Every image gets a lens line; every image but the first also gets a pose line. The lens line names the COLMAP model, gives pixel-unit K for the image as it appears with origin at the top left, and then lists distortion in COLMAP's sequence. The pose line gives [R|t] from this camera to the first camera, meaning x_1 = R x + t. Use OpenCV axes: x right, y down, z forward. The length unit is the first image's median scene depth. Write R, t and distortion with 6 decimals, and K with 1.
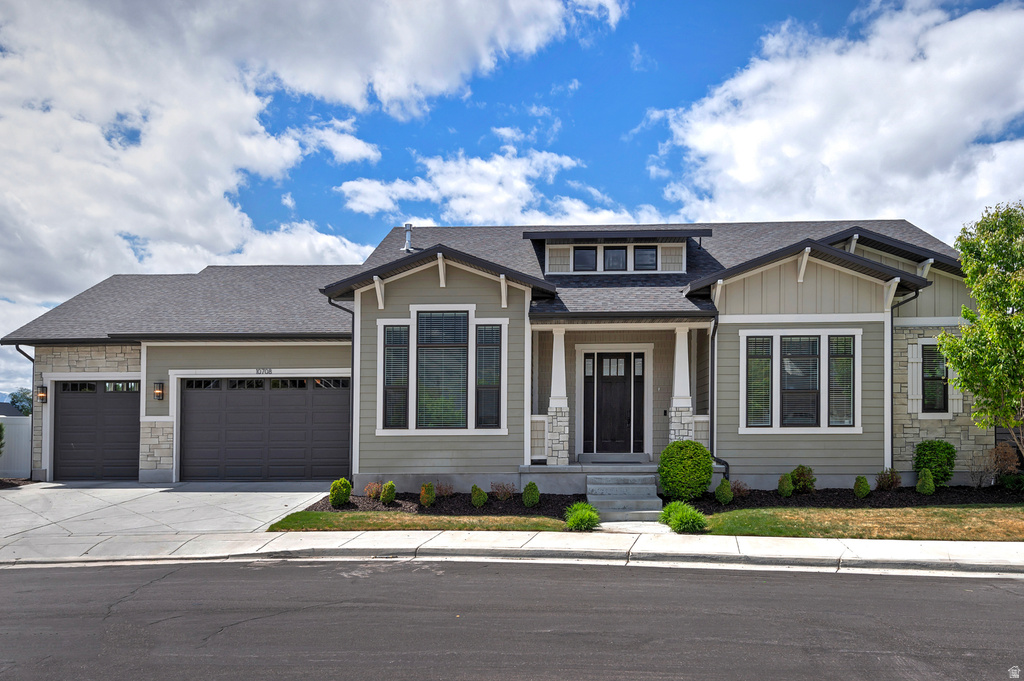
lens RADIAL K [[740.7, 0, 554.8], [0, 740.7, 316.4], [0, 0, 1]] dist [0.028722, 0.008248]
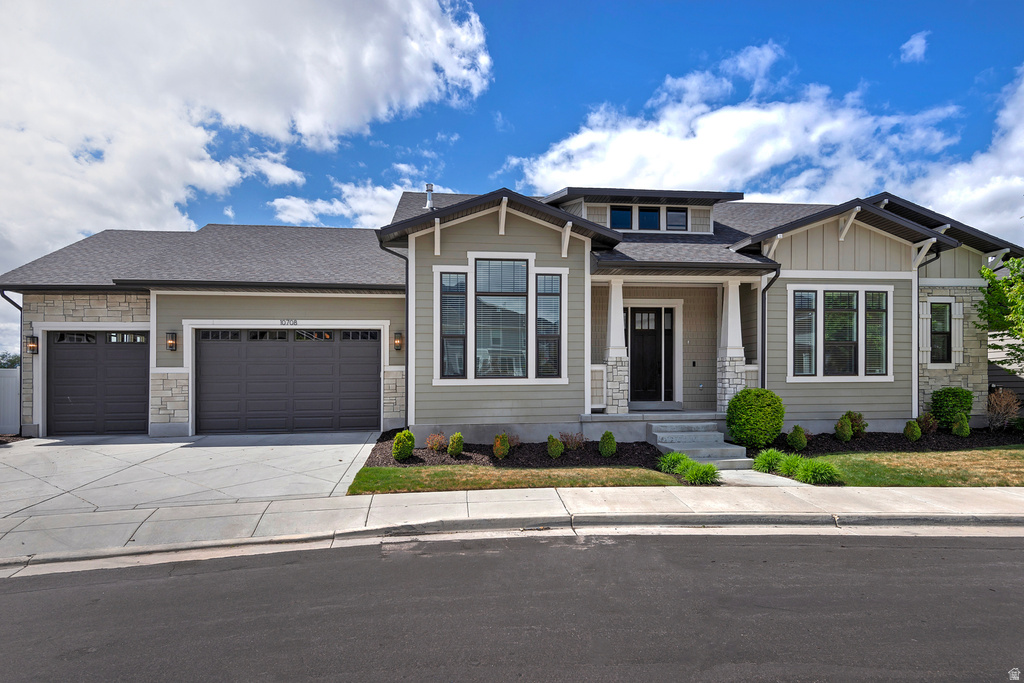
lens RADIAL K [[532.9, 0, 525.6], [0, 532.9, 317.4], [0, 0, 1]] dist [0.022917, -0.001446]
pose [[0.986870, 0.016406, 0.160679, -0.235394], [-0.019854, 0.999605, 0.019878, 0.056285], [-0.160290, -0.022807, 0.986806, 0.300237]]
